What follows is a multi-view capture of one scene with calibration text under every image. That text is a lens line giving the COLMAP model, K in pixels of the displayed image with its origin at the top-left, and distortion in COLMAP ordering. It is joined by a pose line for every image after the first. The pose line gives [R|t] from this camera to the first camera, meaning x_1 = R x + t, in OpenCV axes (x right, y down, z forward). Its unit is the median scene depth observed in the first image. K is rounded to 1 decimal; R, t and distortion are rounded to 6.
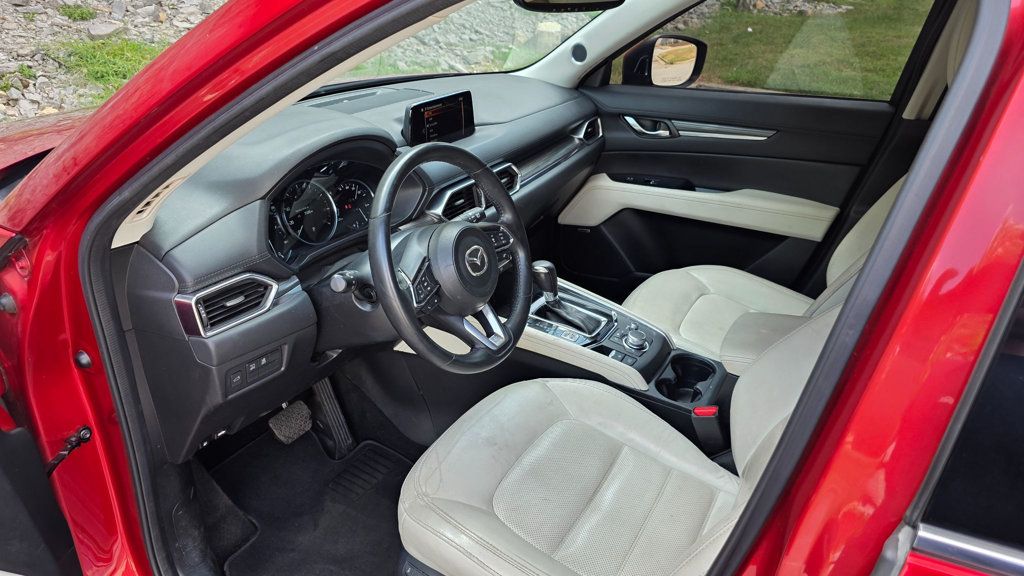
lens RADIAL K [[640.9, 0, 506.4], [0, 640.9, 298.2], [0, 0, 1]] dist [0.034161, -0.004452]
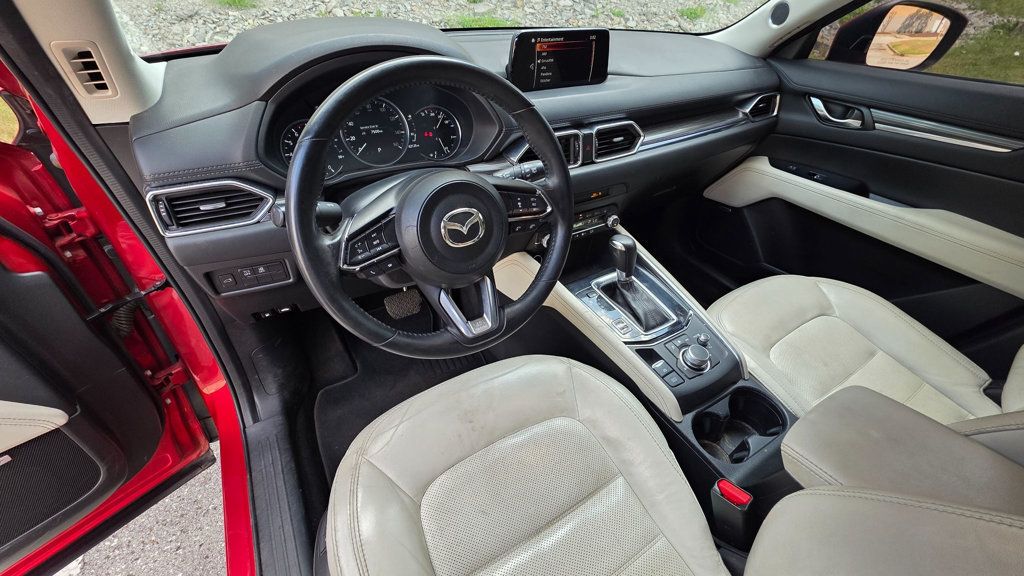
lens RADIAL K [[400.7, 0, 508.8], [0, 400.7, 286.8], [0, 0, 1]] dist [-0.002381, 0.001764]
pose [[0.876546, 0.316606, -0.362529, 0.106524], [-0.244232, 0.941603, 0.231807, -0.062148], [0.414750, -0.114648, 0.902684, 0.305984]]
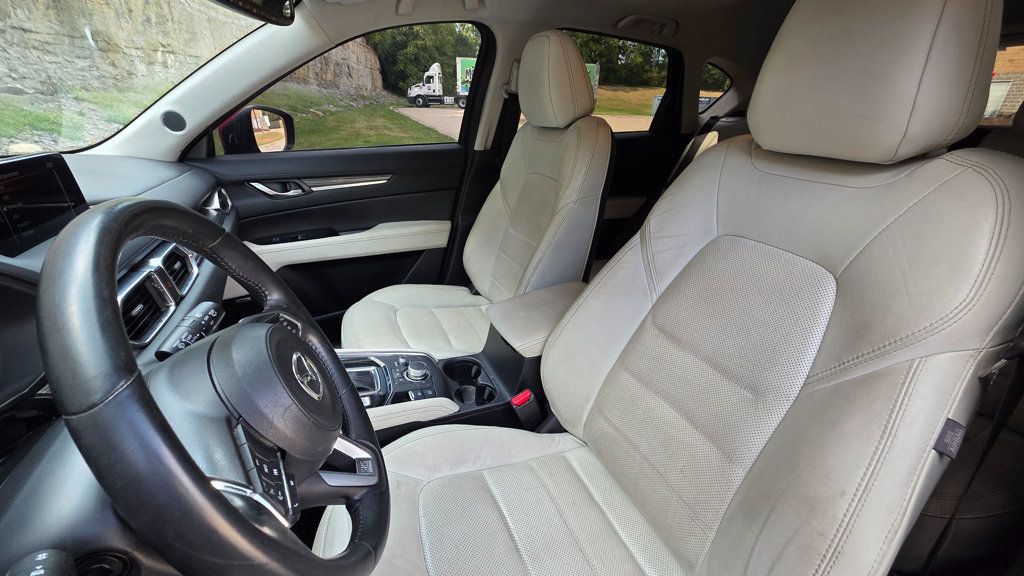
lens RADIAL K [[400.7, 0, 512.0], [0, 400.7, 290.8], [0, 0, 1]] dist [-0.002381, 0.001764]
pose [[0.601622, -0.334630, 0.725309, -0.093827], [0.356331, 0.925097, 0.131239, -0.060546], [-0.714898, 0.179494, 0.675798, 0.315596]]
